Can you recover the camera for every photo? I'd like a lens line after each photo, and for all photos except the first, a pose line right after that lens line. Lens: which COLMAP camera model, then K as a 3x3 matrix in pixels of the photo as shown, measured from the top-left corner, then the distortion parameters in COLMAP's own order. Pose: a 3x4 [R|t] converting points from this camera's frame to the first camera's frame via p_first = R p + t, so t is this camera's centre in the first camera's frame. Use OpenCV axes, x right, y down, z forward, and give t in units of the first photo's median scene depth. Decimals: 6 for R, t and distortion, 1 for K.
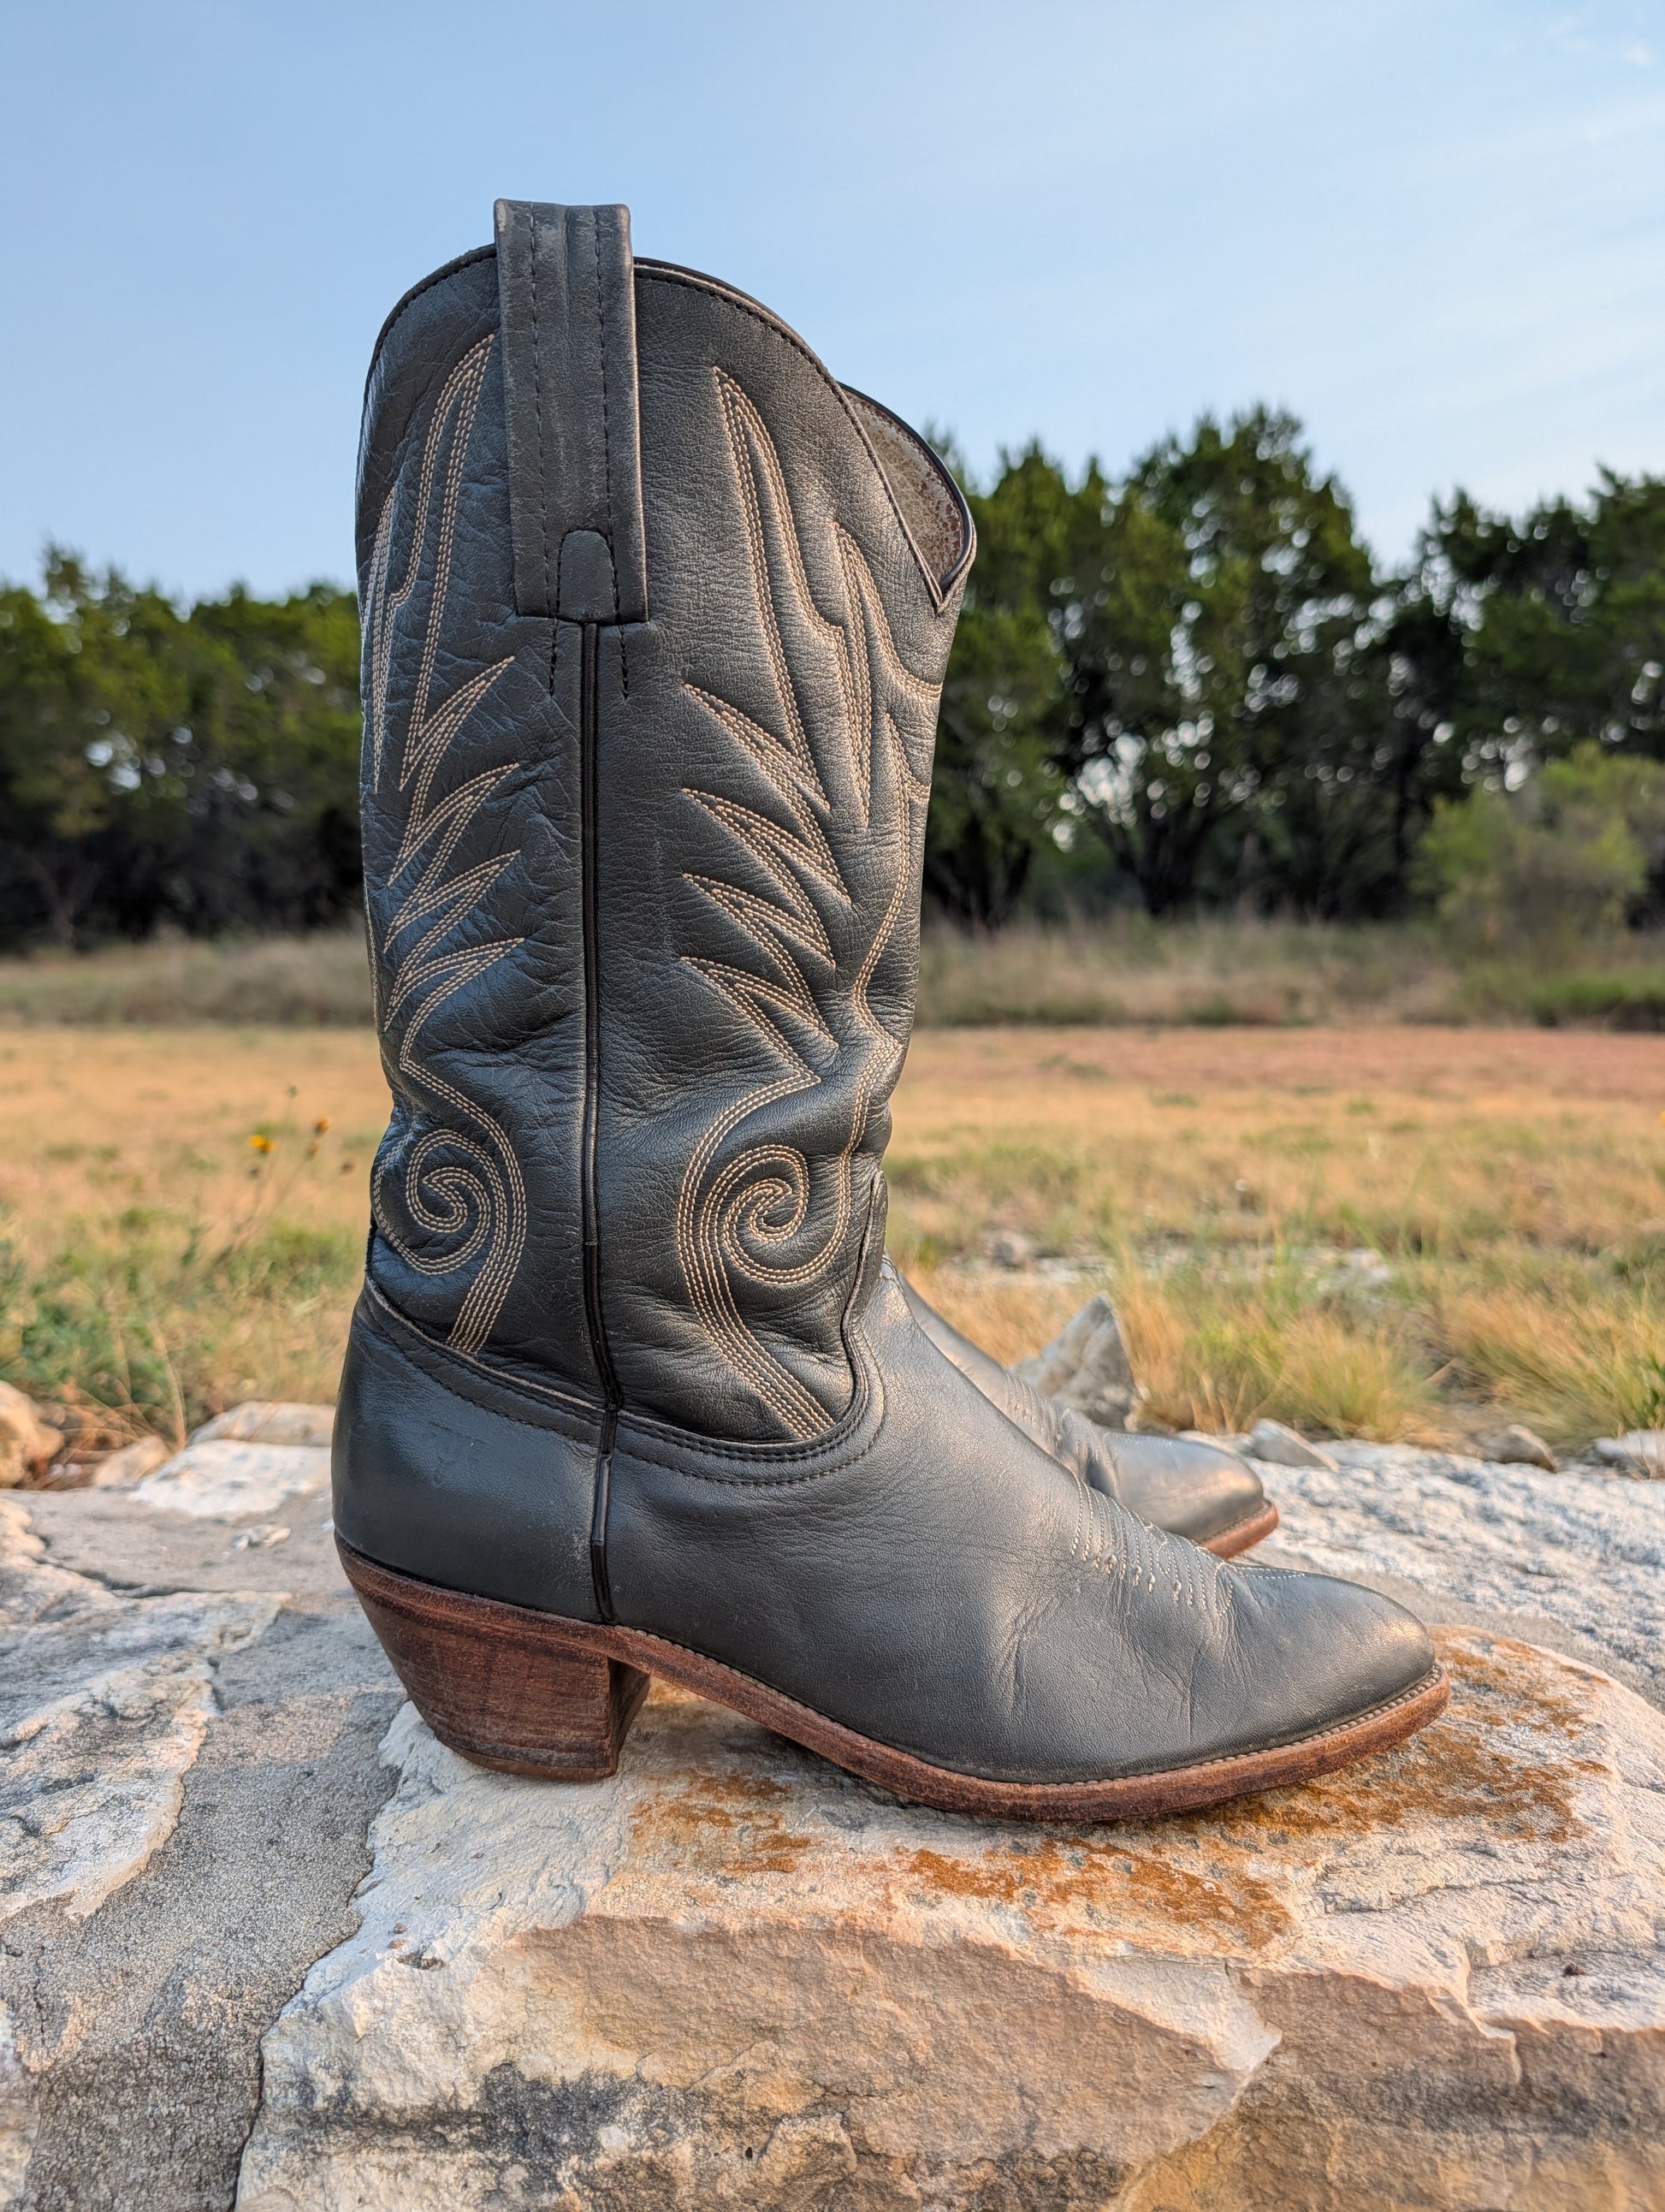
lens RADIAL K [[1683.2, 0, 832.5], [0, 1683.2, 1106.0], [0, 0, 1]] dist [-0.007155, 0.000784]
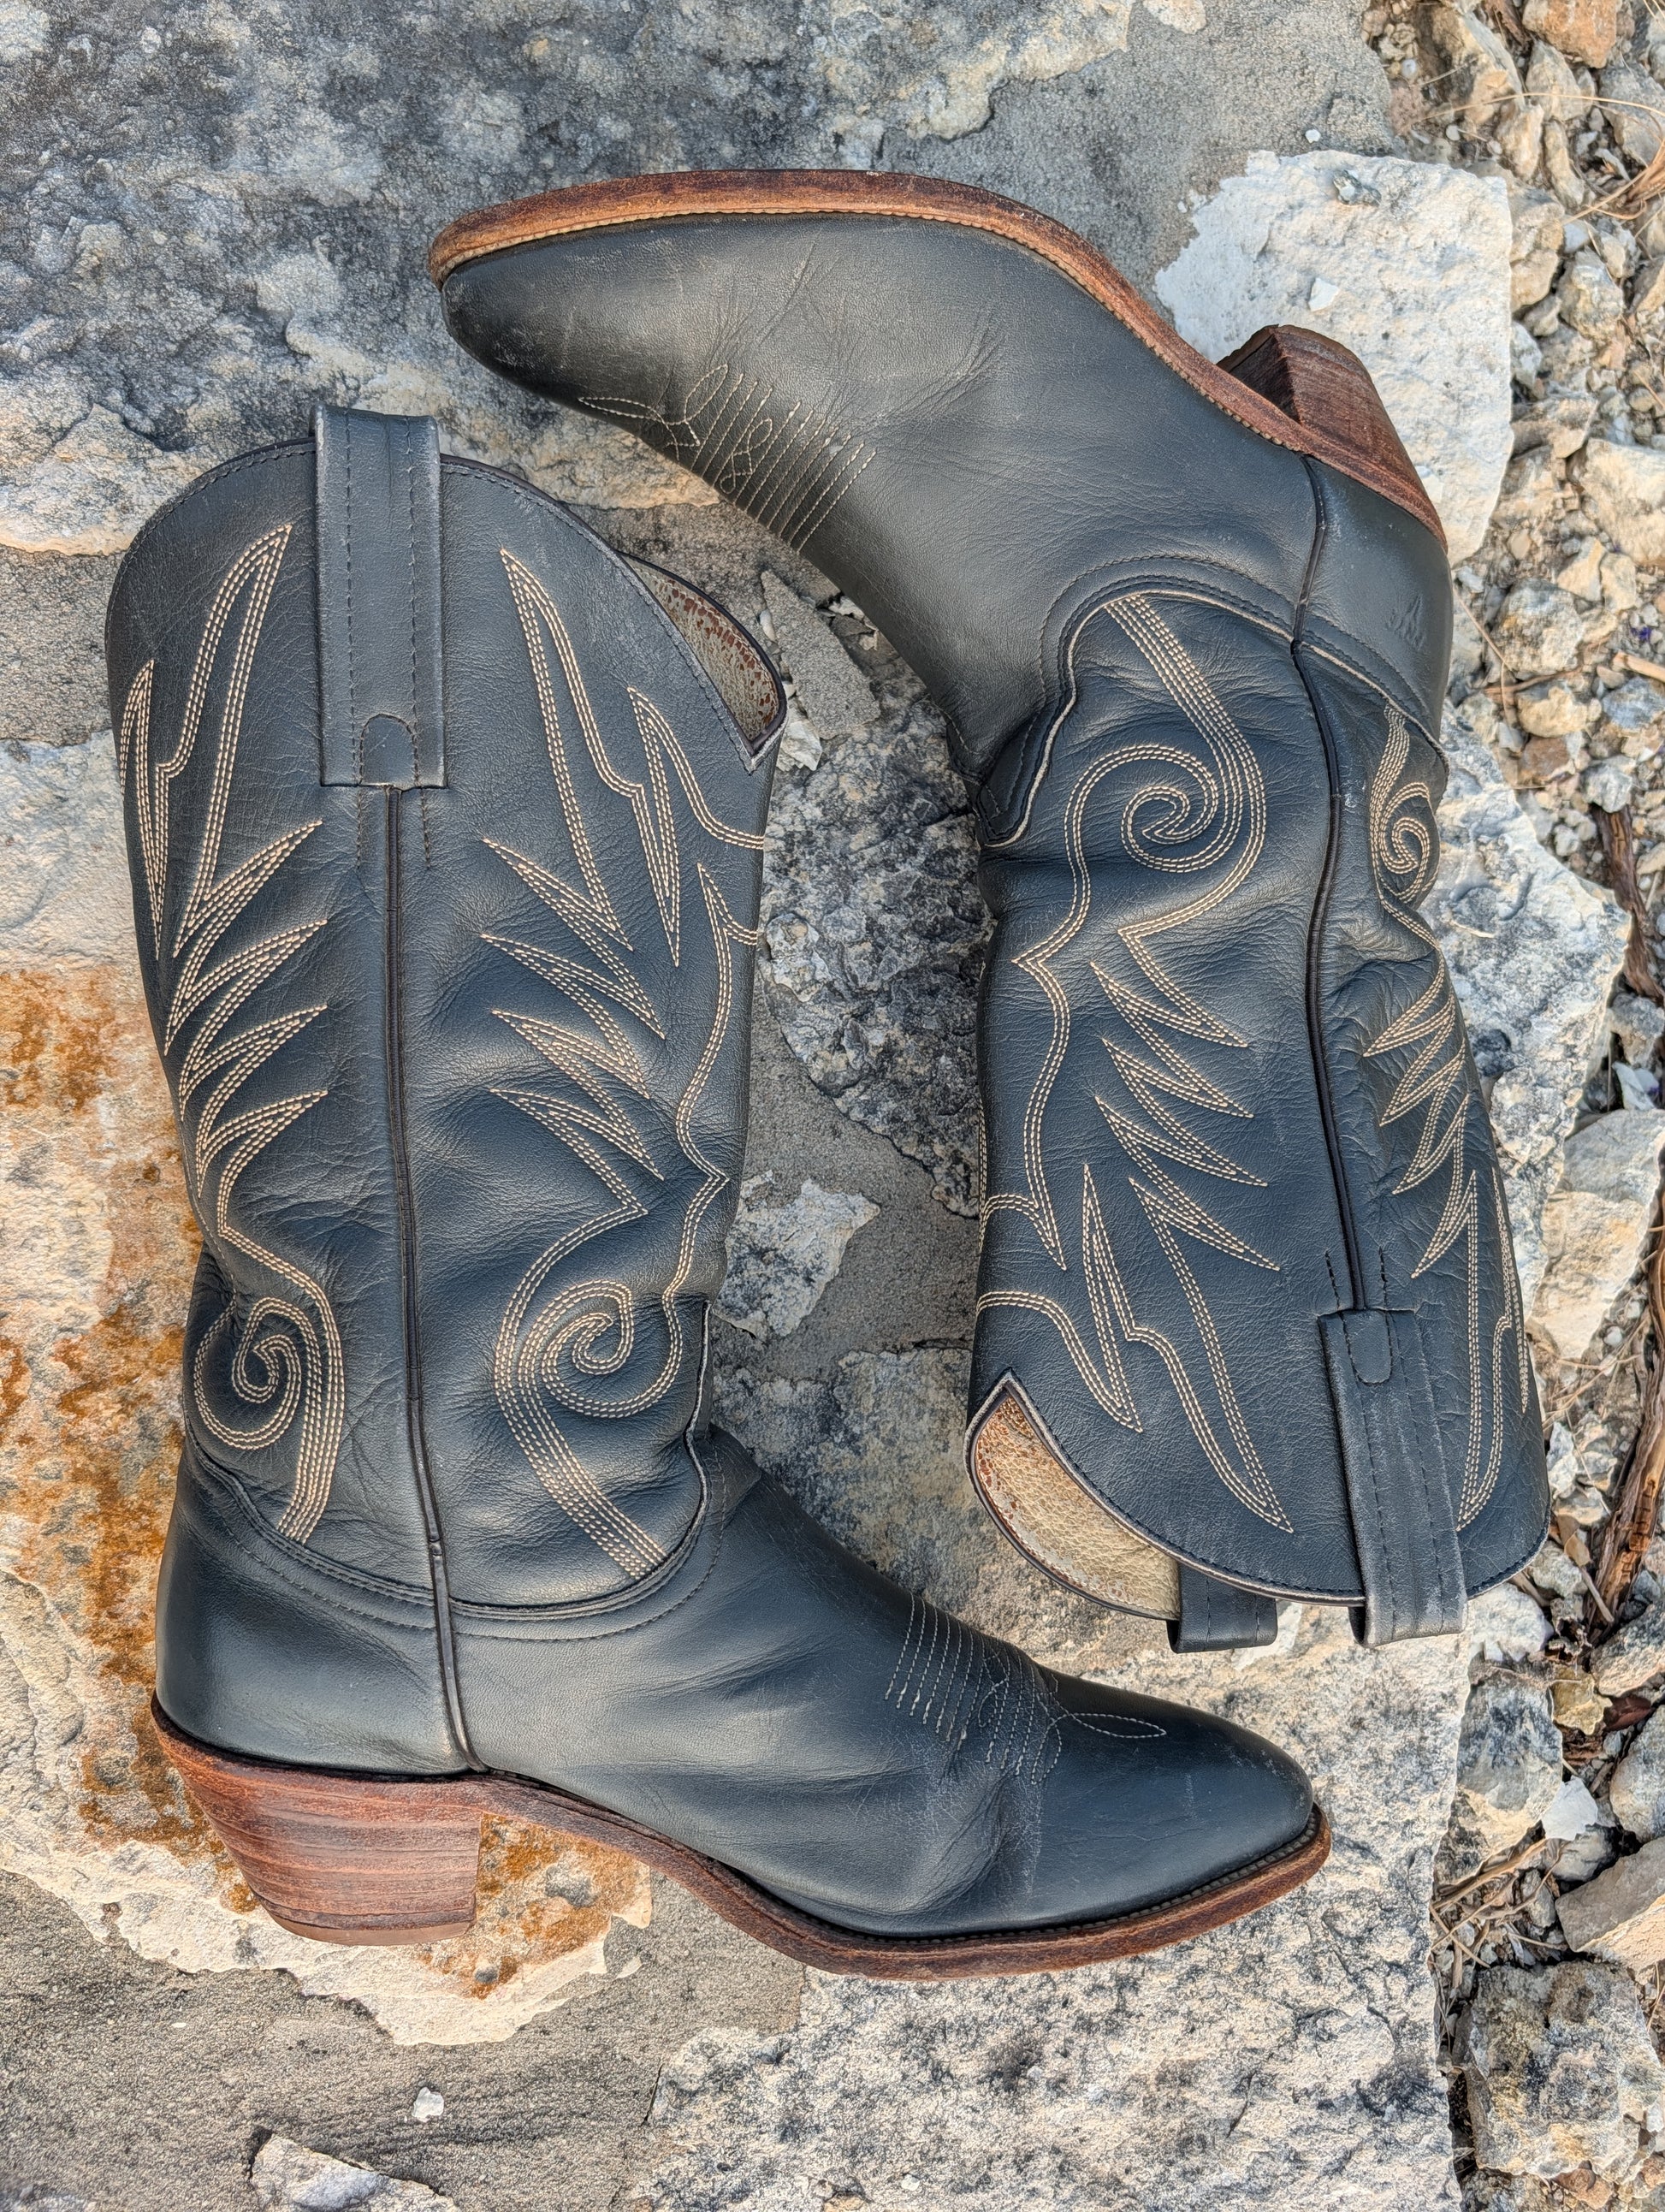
lens RADIAL K [[1680.3, 0, 836.0], [0, 1680.3, 1085.0], [0, 0, 1]] dist [-0.006489, 0.003231]
pose [[-0.012916, 0.999861, -0.010573, -0.020432], [-0.206207, 0.007683, 0.978478, -0.396929], [0.978423, 0.014818, 0.206079, 0.666647]]
